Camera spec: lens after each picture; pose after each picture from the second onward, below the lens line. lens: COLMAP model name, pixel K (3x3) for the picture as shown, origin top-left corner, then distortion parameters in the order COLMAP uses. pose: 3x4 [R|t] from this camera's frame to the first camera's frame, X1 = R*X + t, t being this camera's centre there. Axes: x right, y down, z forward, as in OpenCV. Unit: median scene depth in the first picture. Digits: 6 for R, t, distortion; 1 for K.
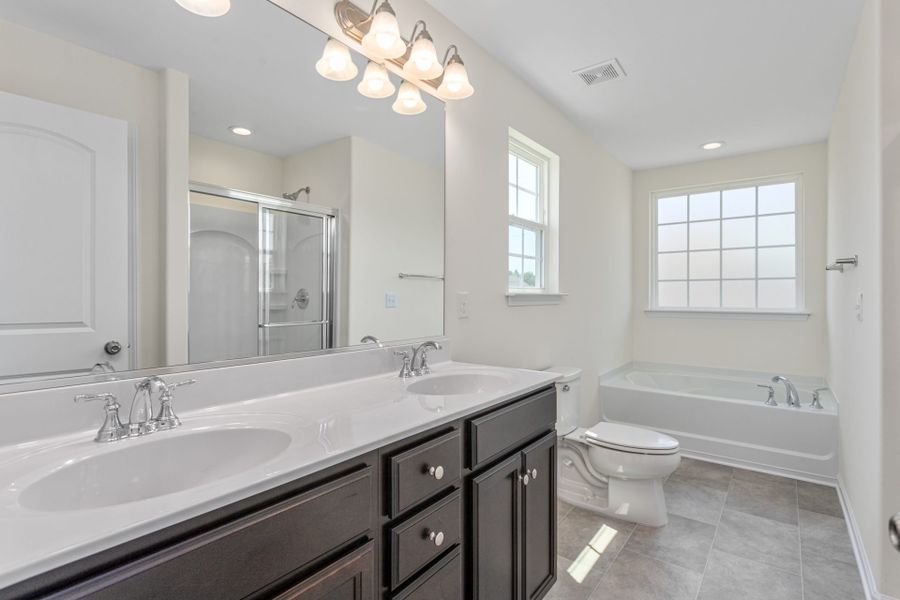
lens RADIAL K [[426.3, 0, 451.0], [0, 426.3, 296.2], [0, 0, 1]] dist [-0.003843, -0.001127]
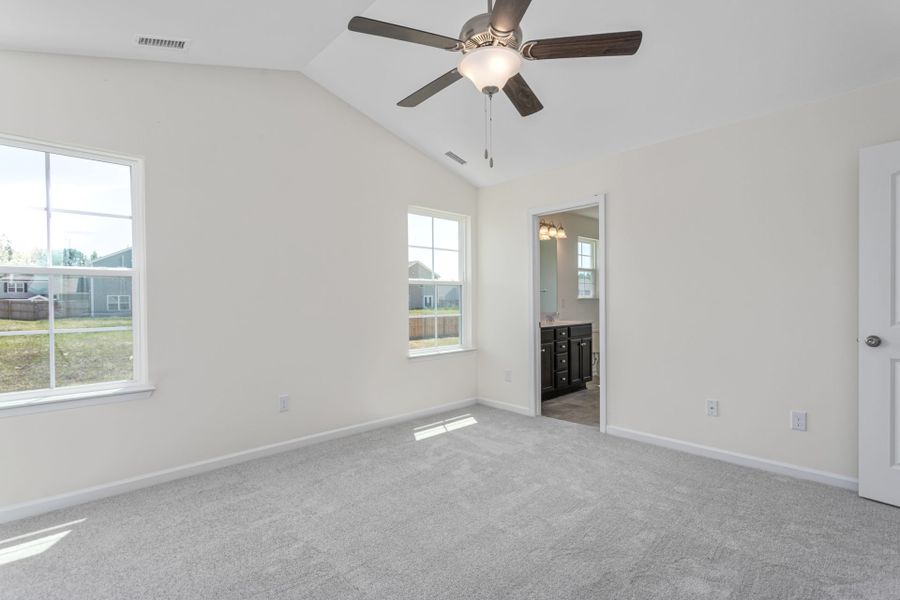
lens RADIAL K [[426.3, 0, 449.5], [0, 426.3, 299.3], [0, 0, 1]] dist [-0.003843, -0.001127]
pose [[0.986046, -0.007366, -0.166308, -0.201648], [0.007679, 0.999970, 0.001241, -0.009862], [0.166294, -0.002501, 0.986073, -1.641556]]
